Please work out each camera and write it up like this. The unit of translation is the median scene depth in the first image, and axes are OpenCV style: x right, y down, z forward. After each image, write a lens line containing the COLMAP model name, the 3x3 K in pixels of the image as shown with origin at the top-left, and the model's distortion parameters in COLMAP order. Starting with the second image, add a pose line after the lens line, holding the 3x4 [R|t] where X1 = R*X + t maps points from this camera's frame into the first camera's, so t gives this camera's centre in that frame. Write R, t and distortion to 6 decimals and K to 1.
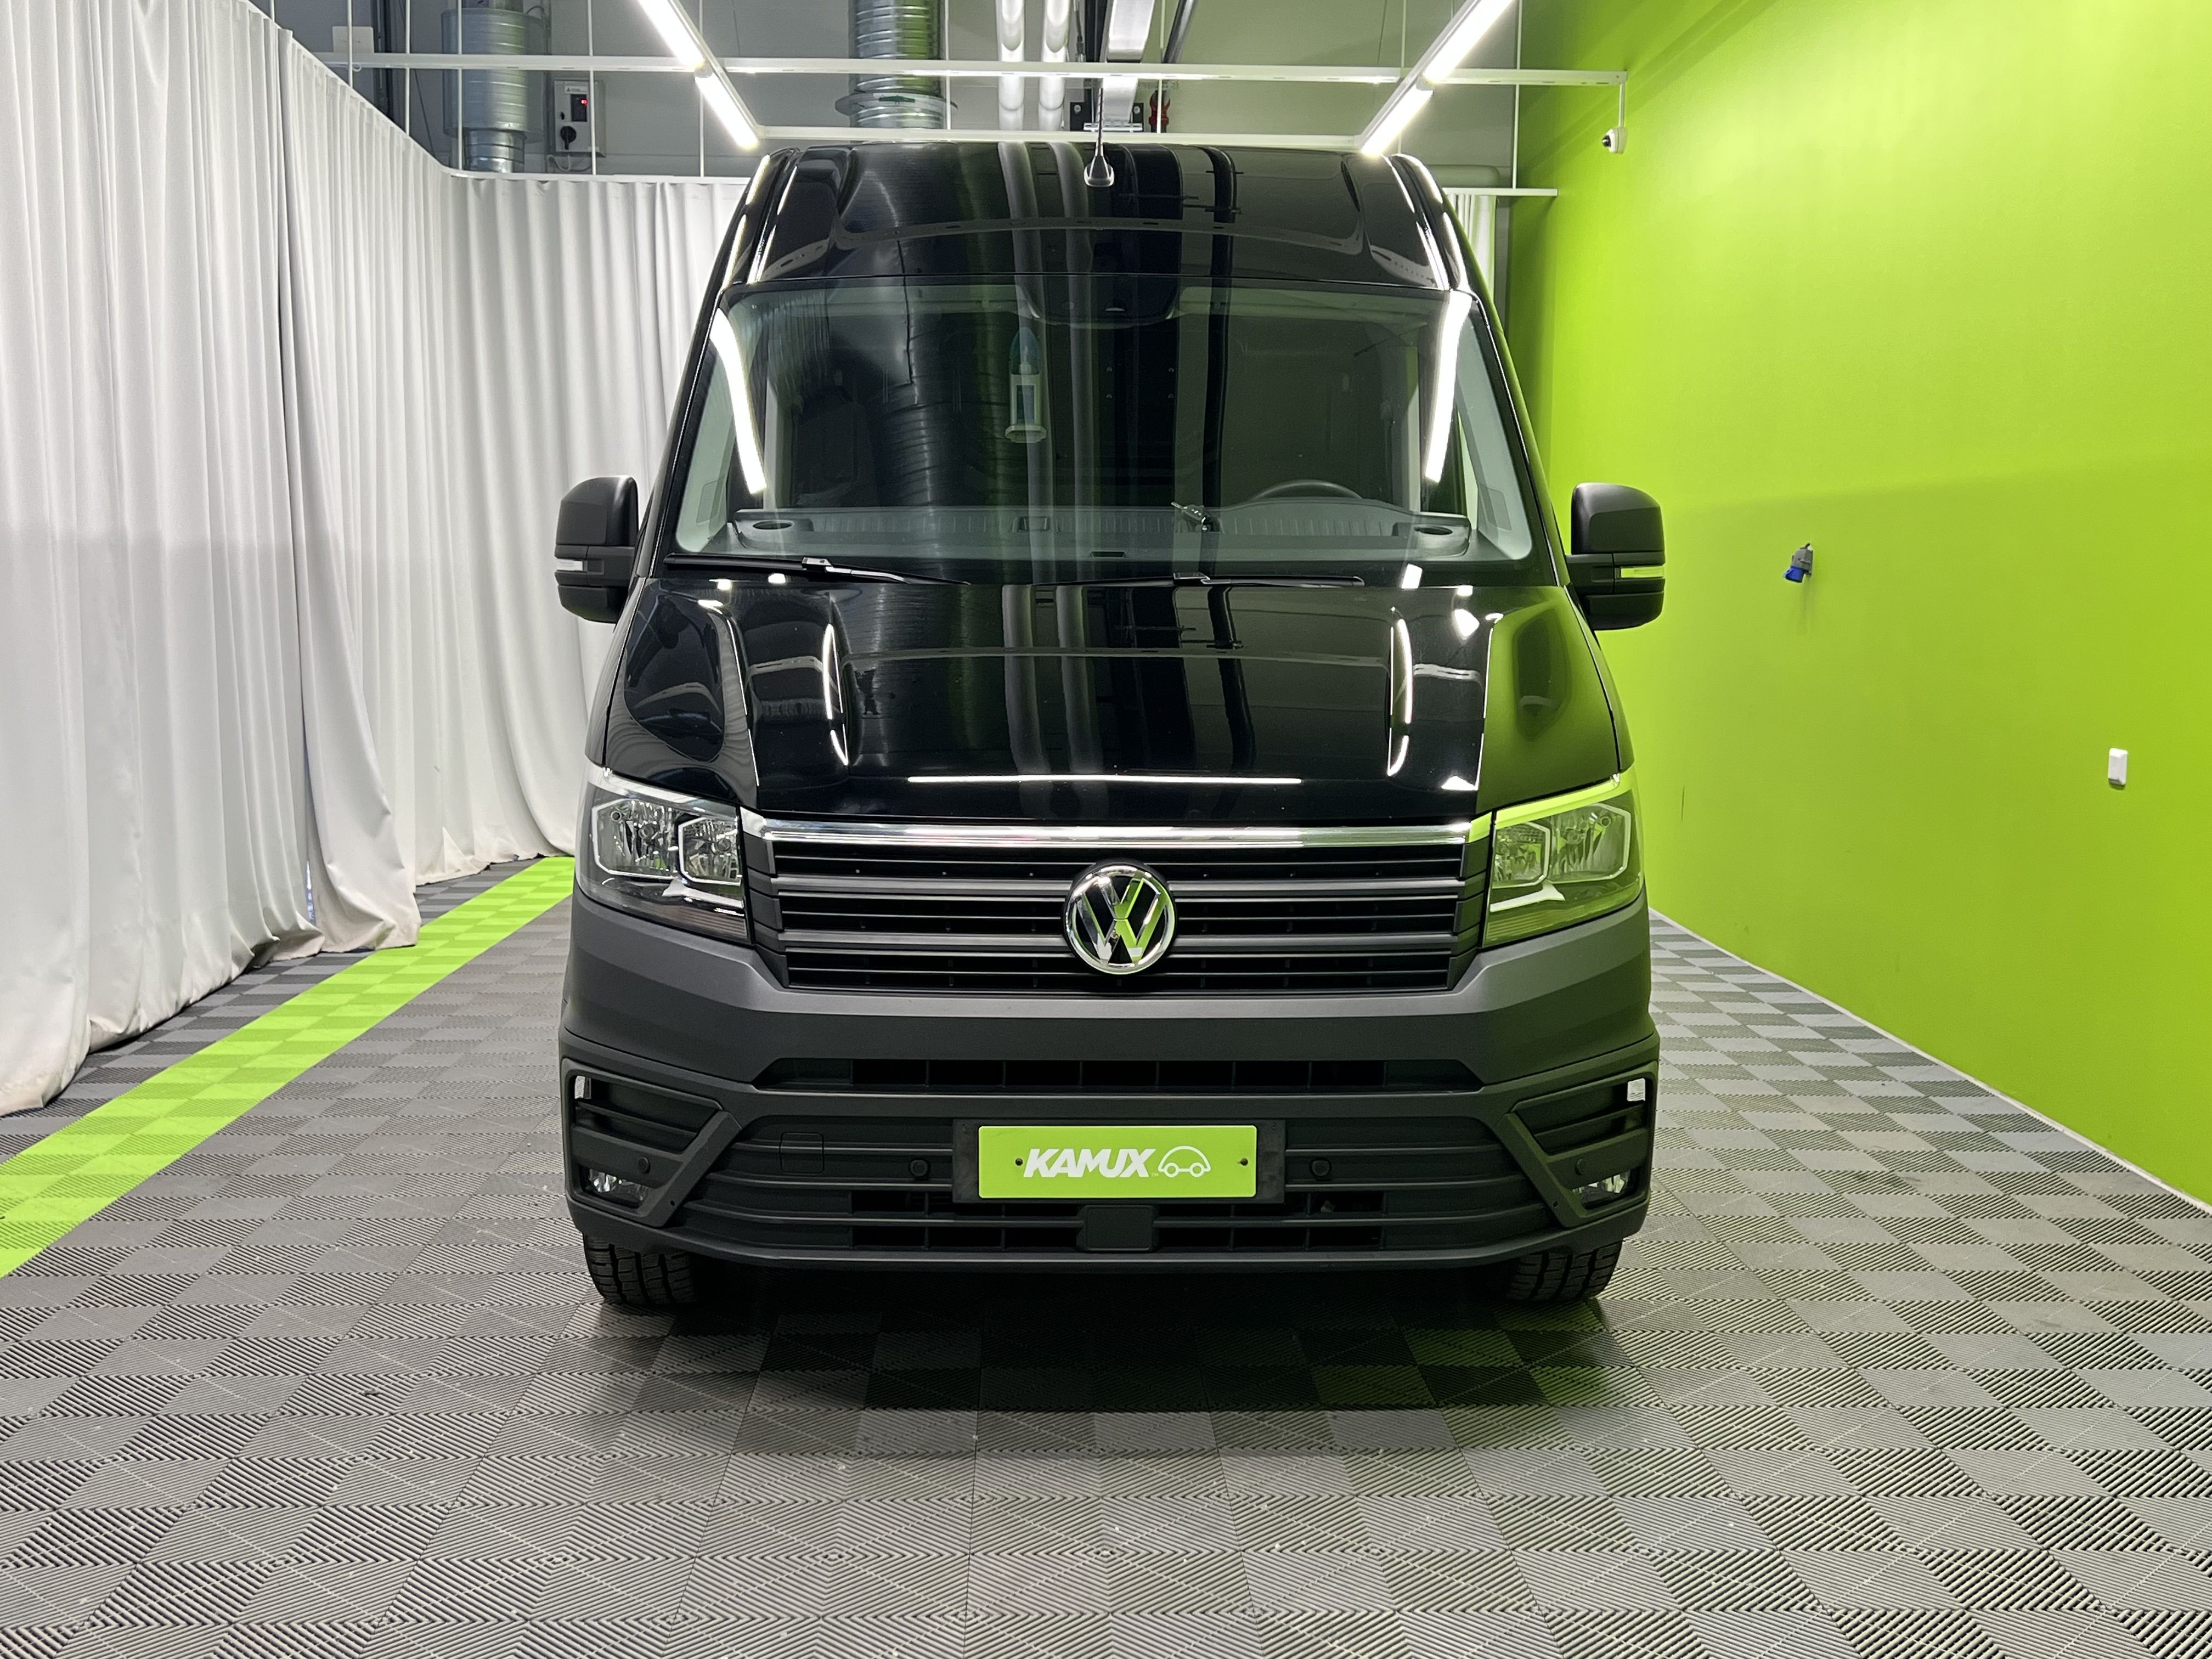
lens RADIAL K [[2313.5, 0, 1101.3], [0, 2313.5, 827.8], [0, 0, 1]] dist [0.066174, 0.000000]
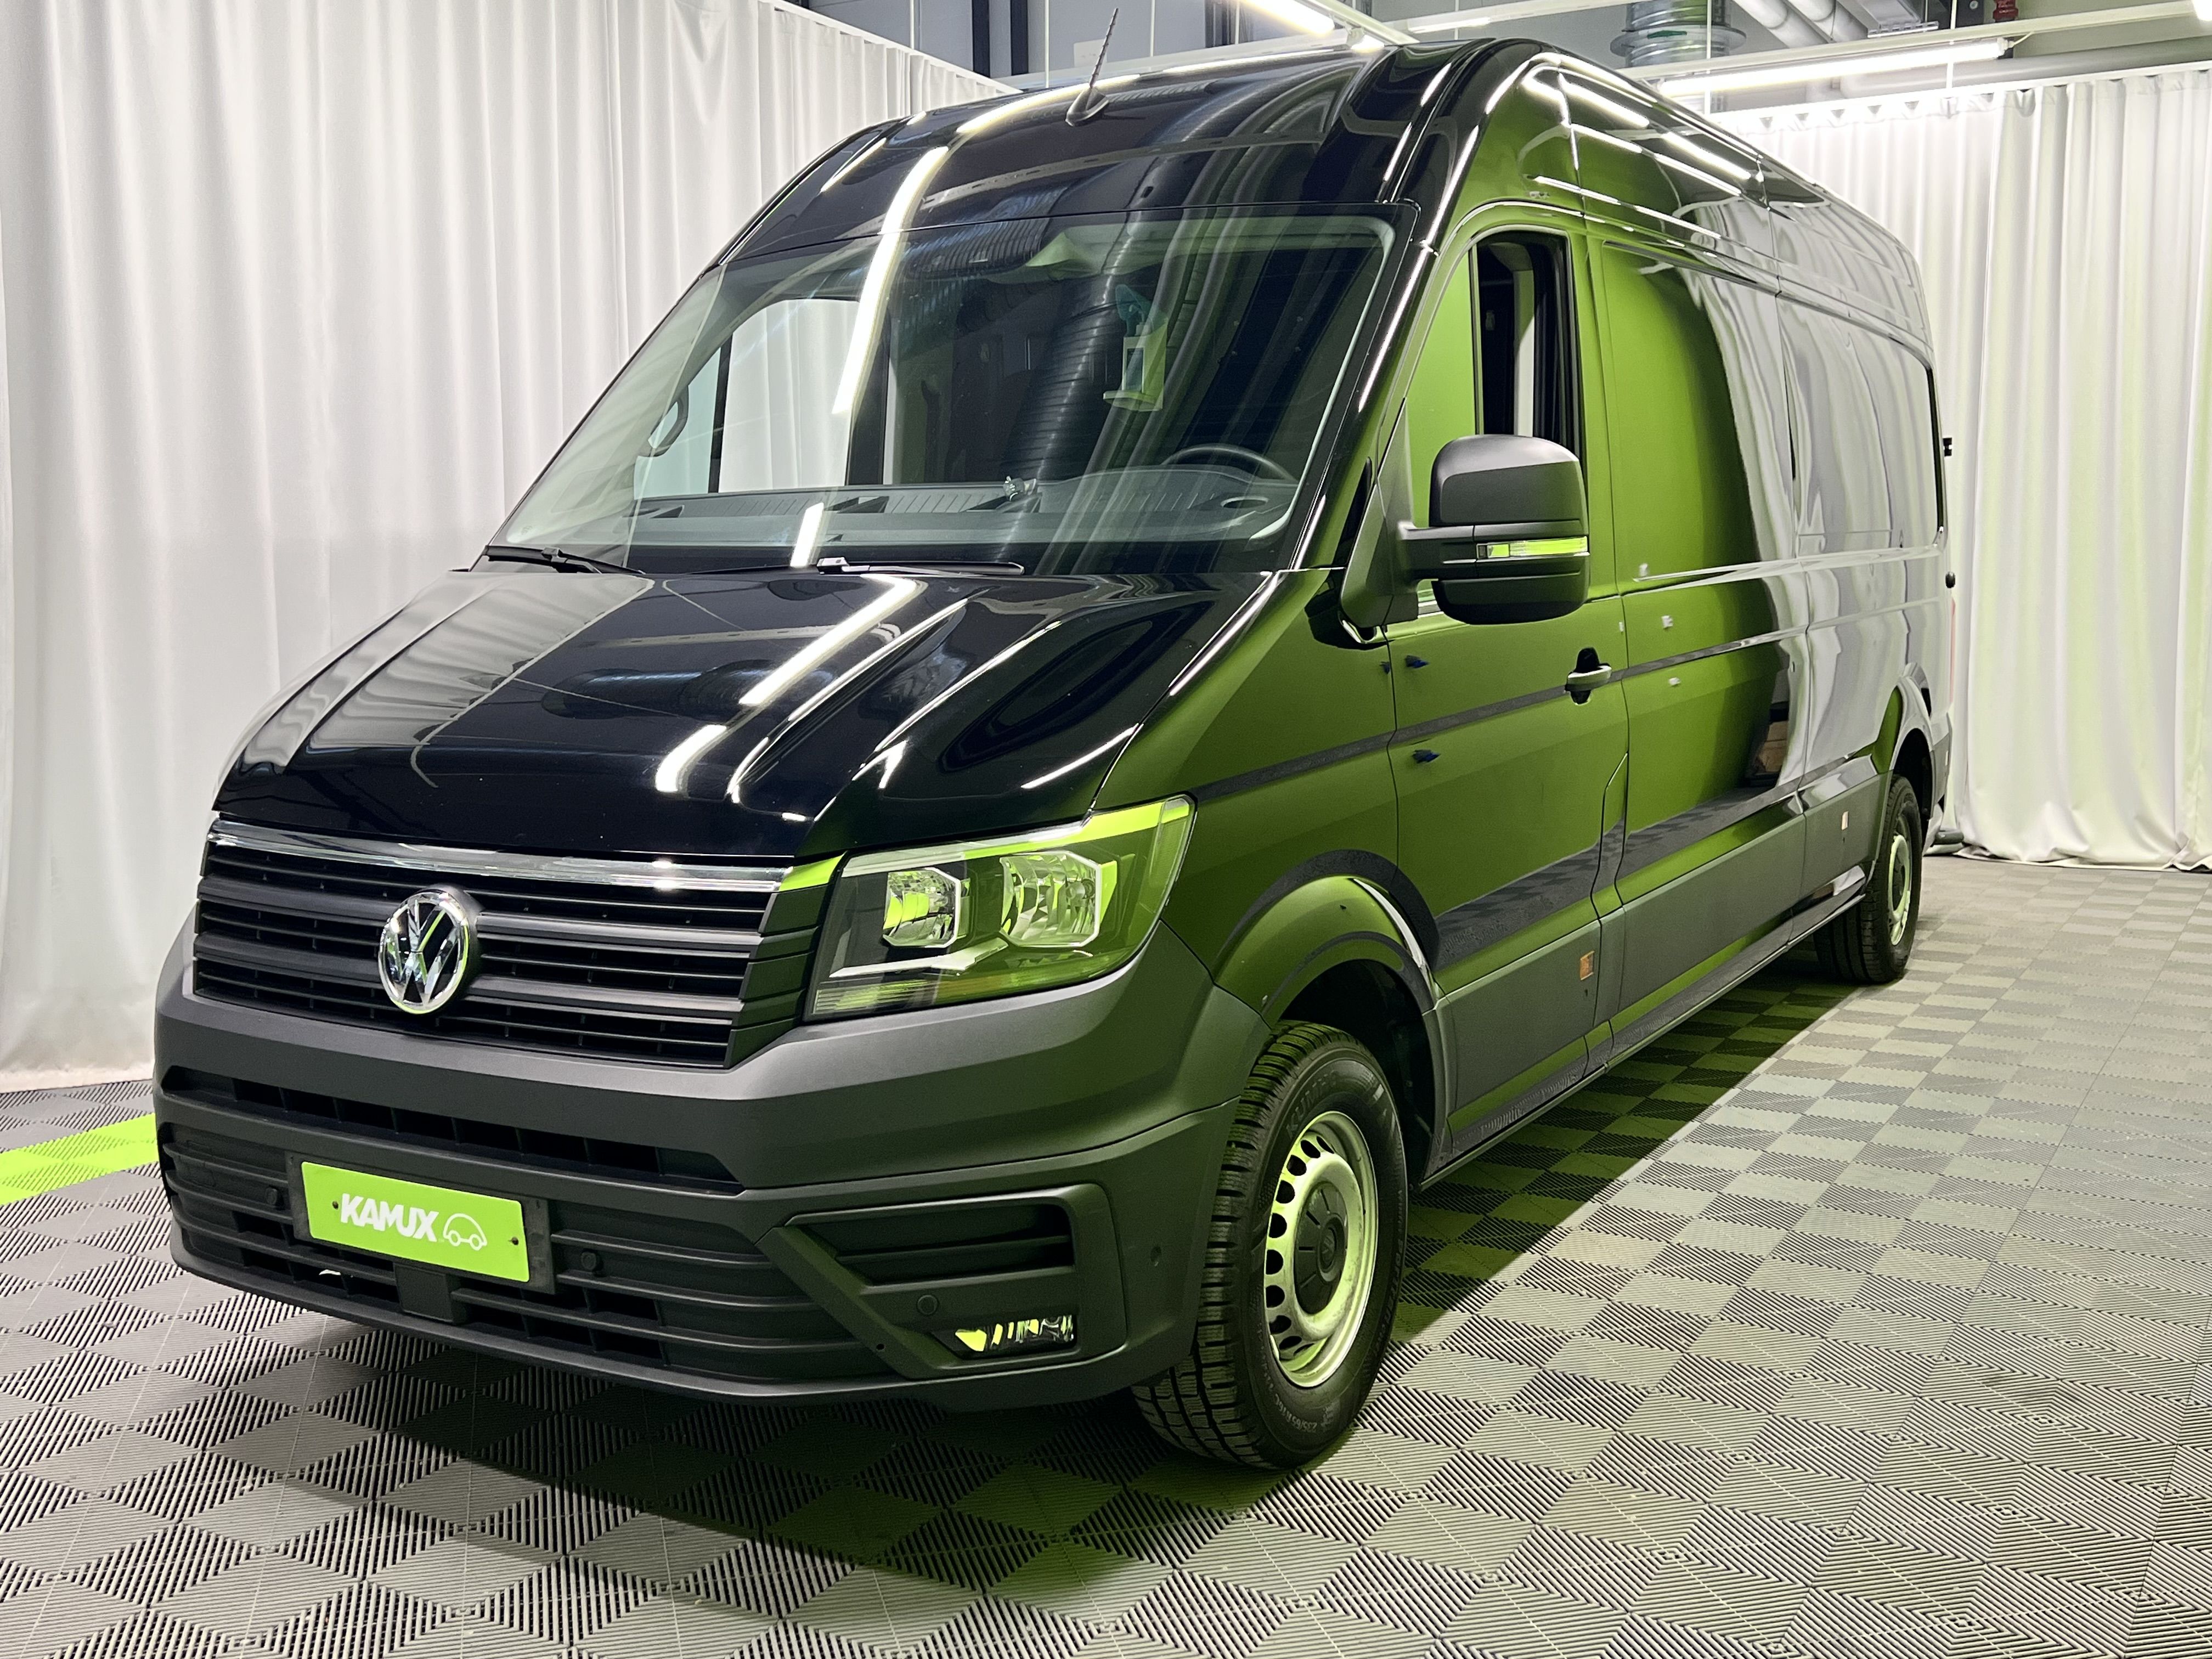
lens RADIAL K [[2243.1, 0, 1095.3], [0, 2243.1, 833.1], [0, 0, 1]] dist [0.021224, 0.000000]
pose [[0.856523, 0.054419, -0.513231, 0.668887], [-0.044248, 0.998507, 0.032029, -0.044999], [0.514208, -0.004724, 0.857653, 0.386745]]
